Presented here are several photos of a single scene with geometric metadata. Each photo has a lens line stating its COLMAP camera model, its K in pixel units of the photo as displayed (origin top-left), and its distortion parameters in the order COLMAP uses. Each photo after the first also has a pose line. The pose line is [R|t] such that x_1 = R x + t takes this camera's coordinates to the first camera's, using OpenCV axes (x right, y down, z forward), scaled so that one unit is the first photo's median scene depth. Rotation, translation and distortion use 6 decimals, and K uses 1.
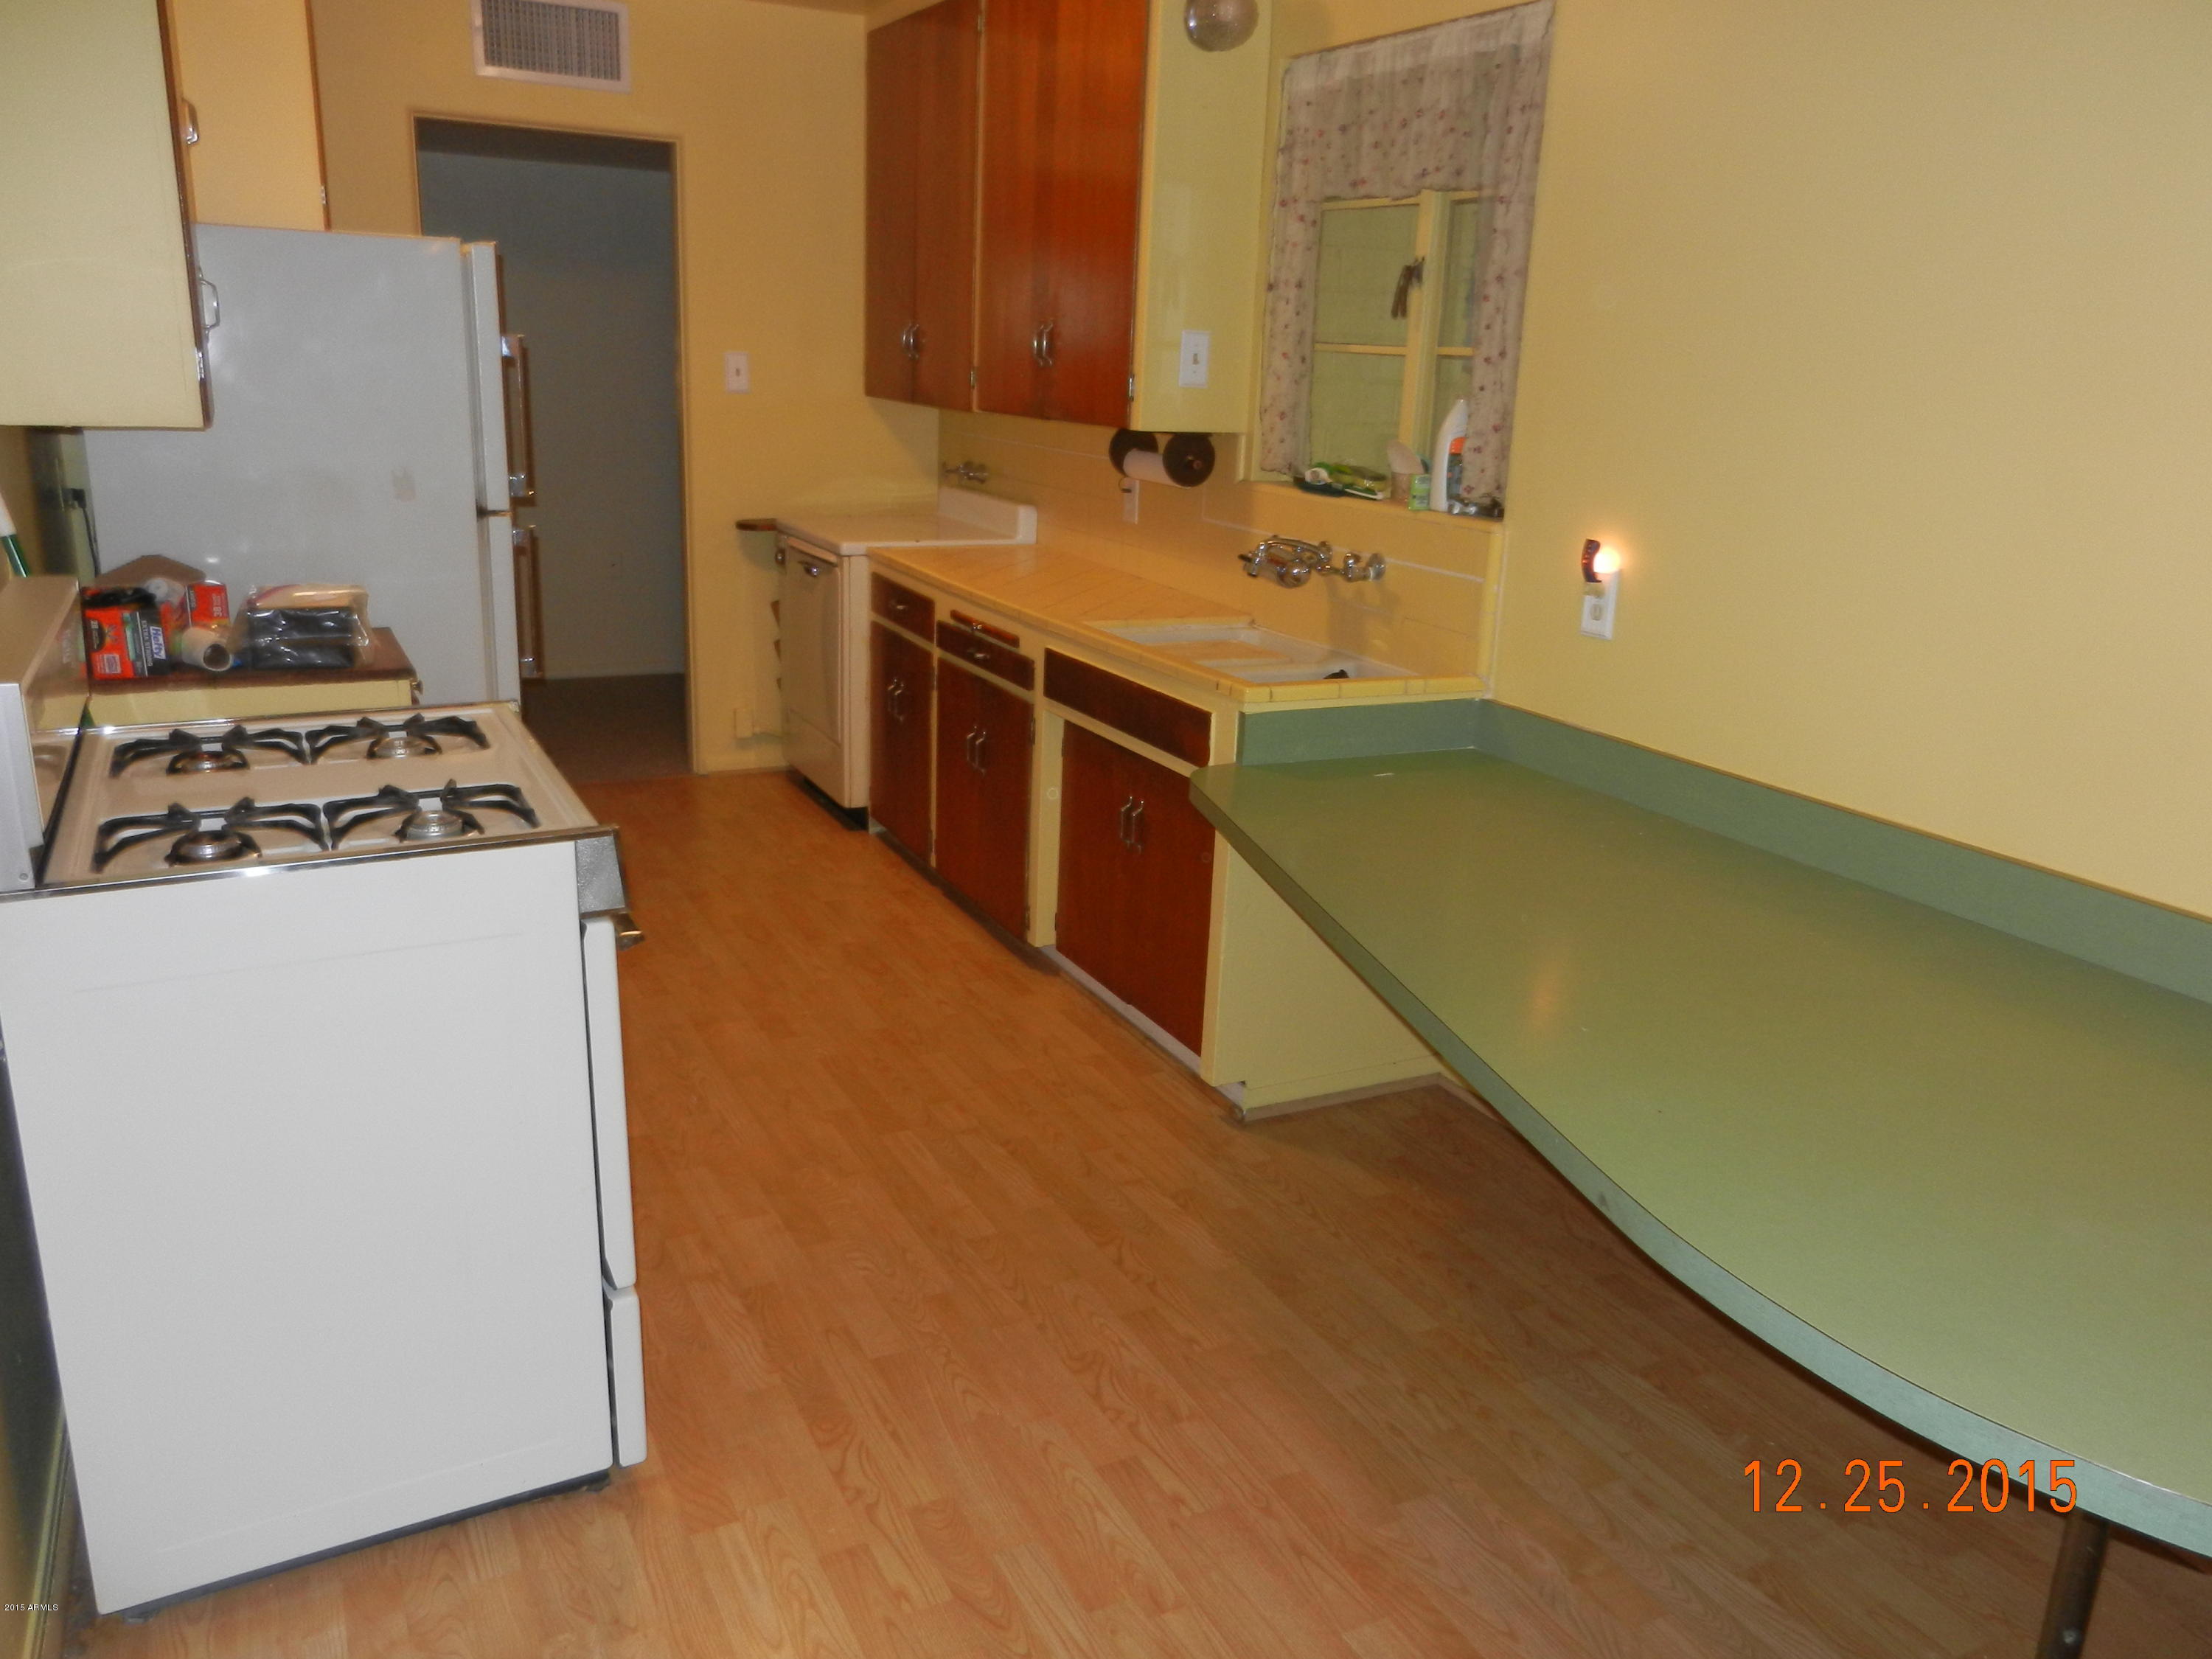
lens RADIAL K [[1631.8, 0, 1106.0], [0, 1631.8, 829.5], [0, 0, 1]] dist [0.004428, -0.002635]
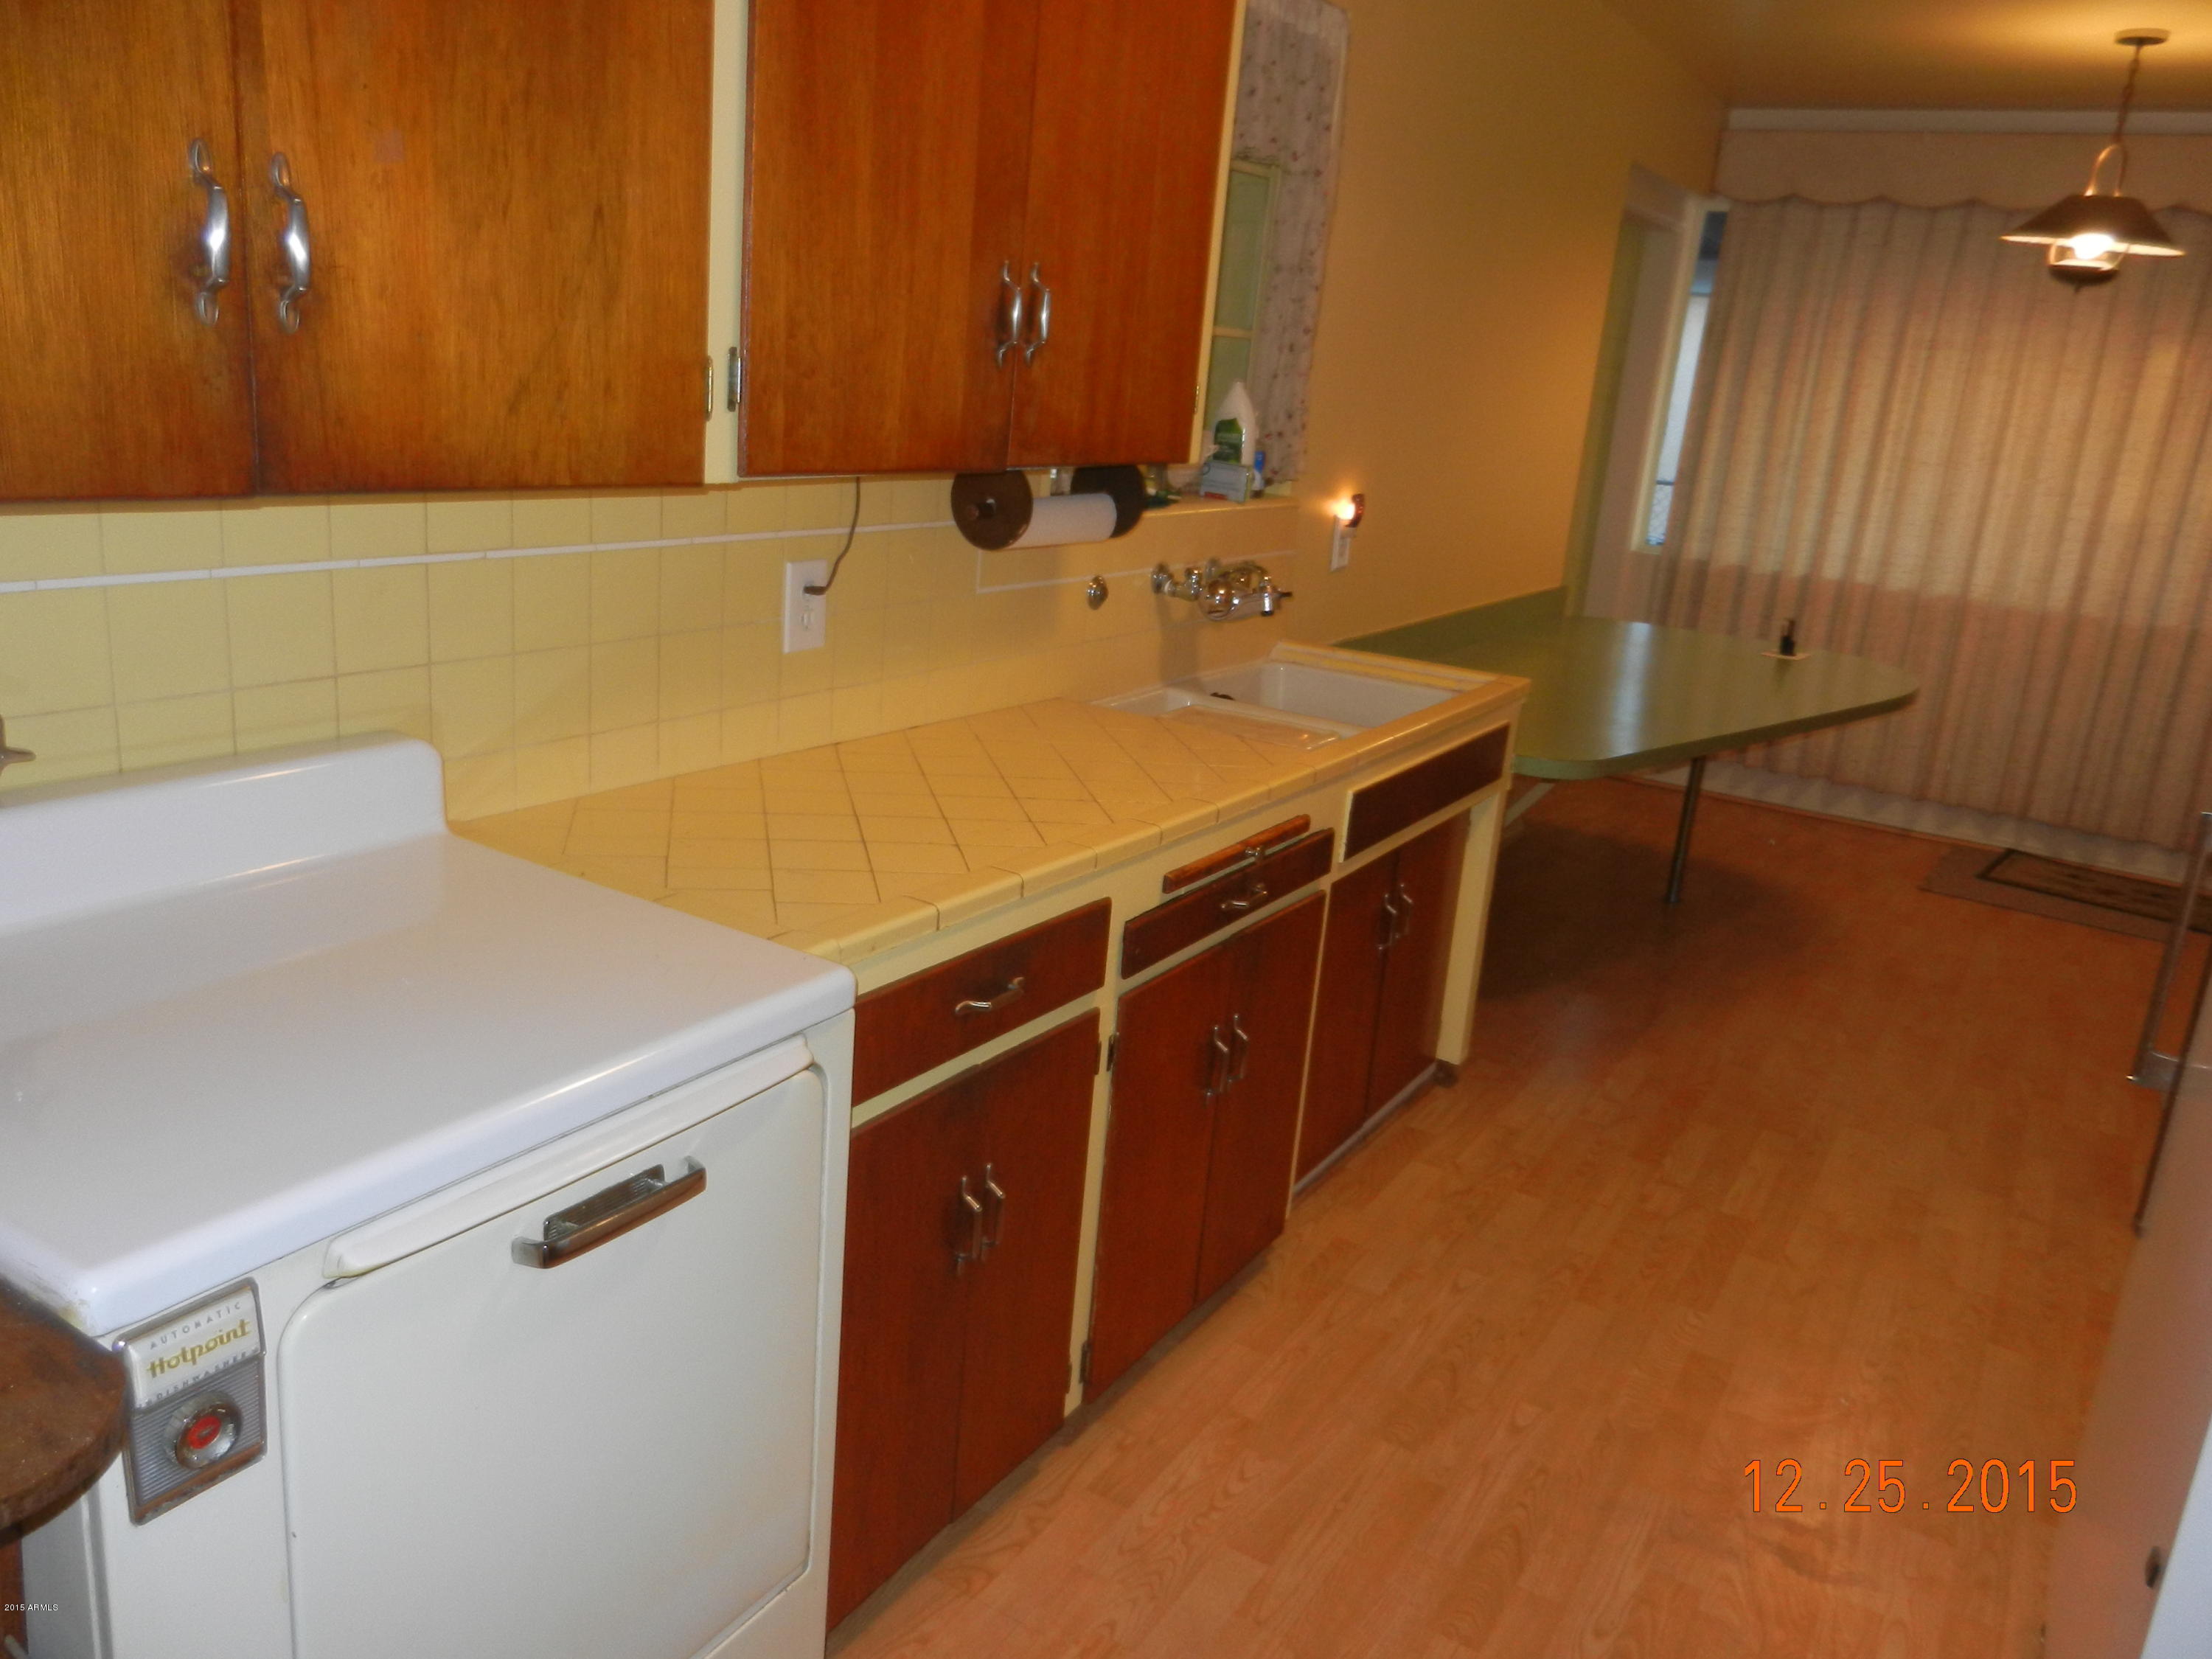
lens RADIAL K [[1631.8, 0, 1106.0], [0, 1631.8, 829.5], [0, 0, 1]] dist [0.004428, -0.002635]
pose [[-0.502489, -0.321960, 0.802400, -0.590948], [0.148522, 0.882137, 0.446963, -0.458615], [-0.851731, 0.343769, -0.395446, 1.498311]]
